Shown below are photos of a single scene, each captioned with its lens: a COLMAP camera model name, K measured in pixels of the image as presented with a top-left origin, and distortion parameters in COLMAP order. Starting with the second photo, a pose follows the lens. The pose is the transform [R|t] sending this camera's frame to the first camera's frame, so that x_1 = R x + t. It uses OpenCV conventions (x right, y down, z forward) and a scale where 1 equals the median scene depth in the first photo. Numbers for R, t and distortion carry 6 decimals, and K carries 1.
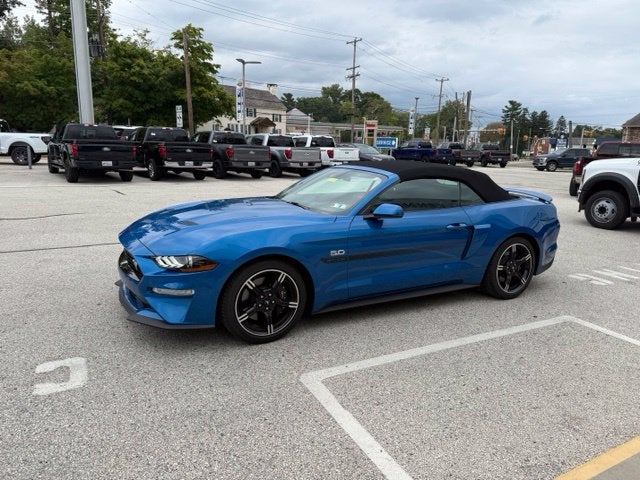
lens RADIAL K [[444.9, 0, 321.2], [0, 444.9, 243.2], [0, 0, 1]] dist [0.058440, -0.068730]
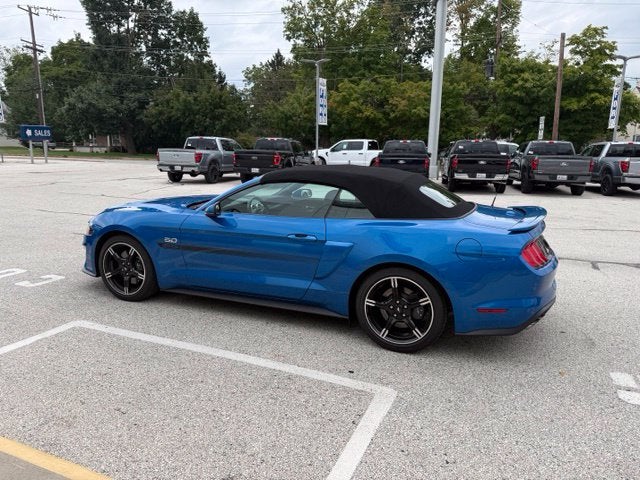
lens RADIAL K [[444.9, 0, 319.3], [0, 444.9, 241.8], [0, 0, 1]] dist [0.058440, -0.068730]
pose [[0.632528, 0.133979, -0.762861, 0.234108], [-0.161544, 0.986085, 0.039239, -0.016381], [0.757503, 0.098416, 0.645370, 0.111930]]
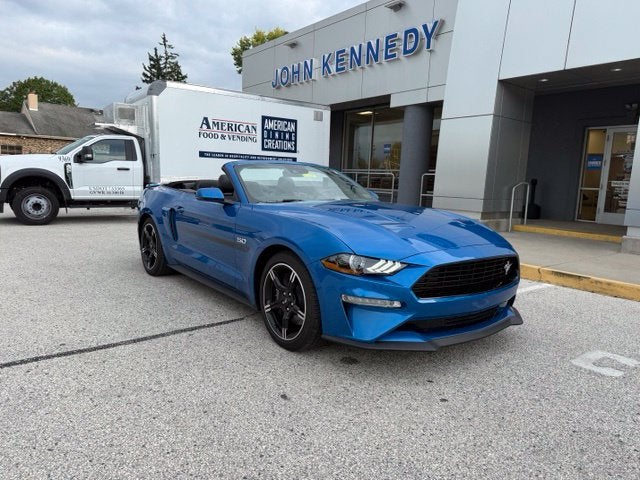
lens RADIAL K [[444.9, 0, 320.7], [0, 444.9, 248.8], [0, 0, 1]] dist [0.058440, -0.068730]
pose [[-0.157365, -0.184095, 0.970229, -0.235631], [0.166335, 0.963493, 0.209795, -0.046604], [-0.973431, 0.194398, -0.120999, 0.282253]]
